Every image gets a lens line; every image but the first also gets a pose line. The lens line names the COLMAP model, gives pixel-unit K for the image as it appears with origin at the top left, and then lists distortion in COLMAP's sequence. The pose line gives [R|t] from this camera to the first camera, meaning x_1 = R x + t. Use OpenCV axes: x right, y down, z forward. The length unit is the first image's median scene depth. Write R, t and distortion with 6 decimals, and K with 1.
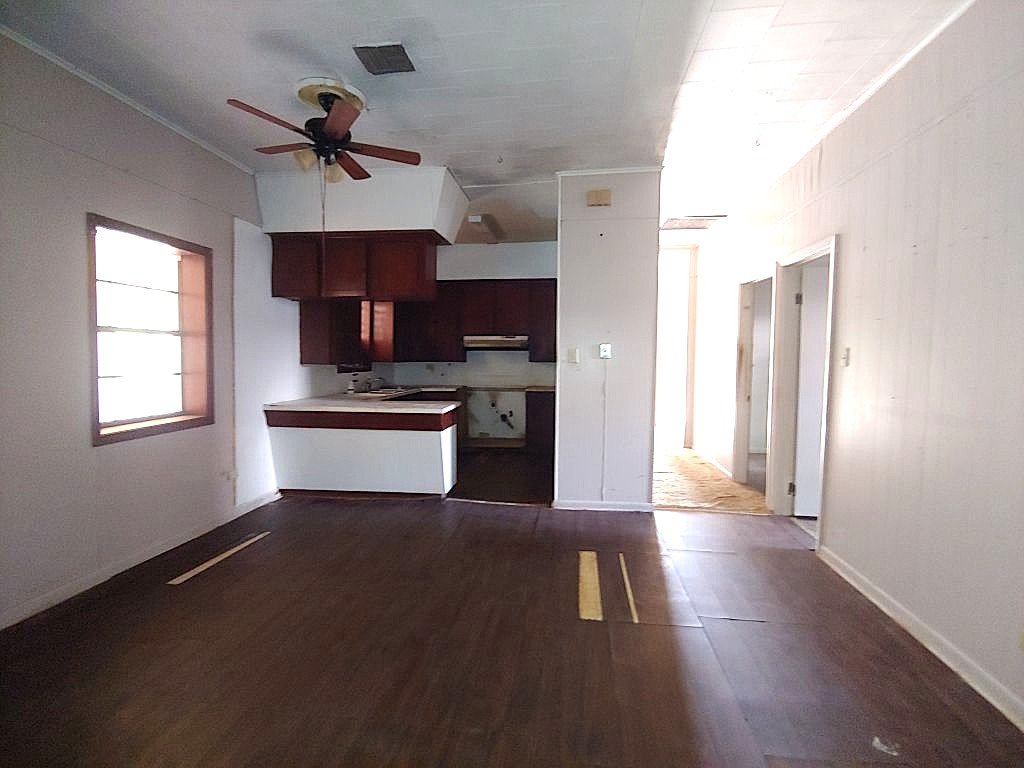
lens RADIAL K [[527.7, 0, 510.4], [0, 527.7, 383.2], [0, 0, 1]] dist [0.000612, 0.000019]
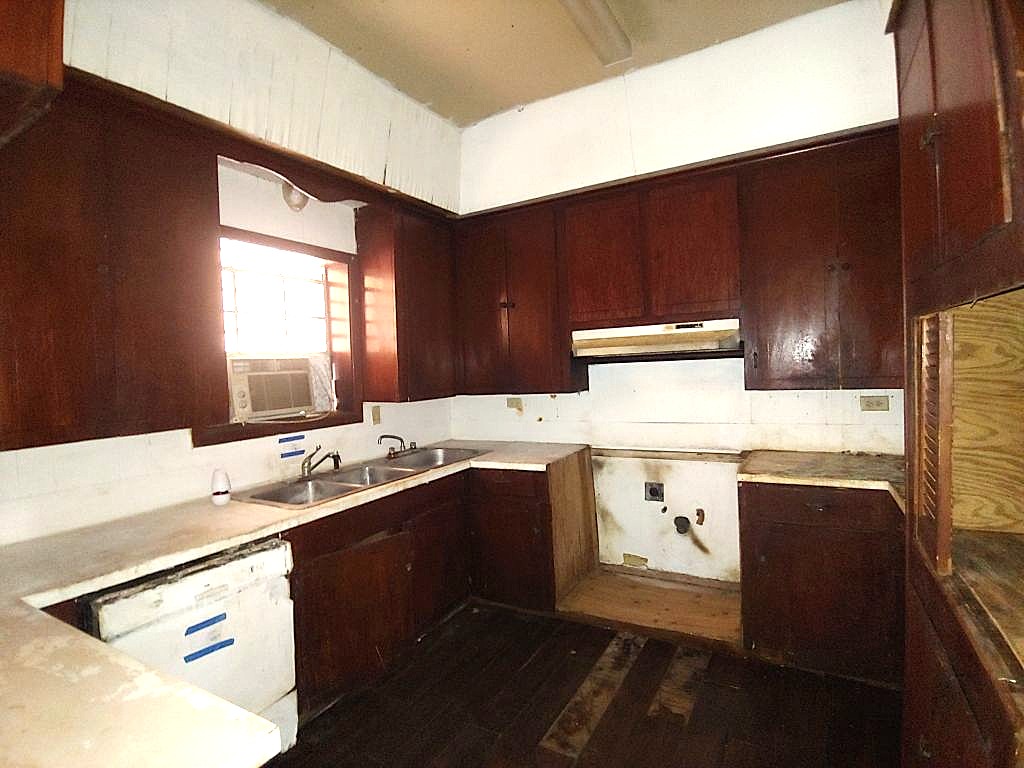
lens RADIAL K [[527.7, 0, 515.7], [0, 527.7, 386.8], [0, 0, 1]] dist [0.000612, 0.000019]
pose [[0.920681, -0.027473, -0.389347, 0.030837], [0.026647, 0.999617, -0.007521, -0.041730], [0.389405, -0.003450, 0.921060, 0.574130]]
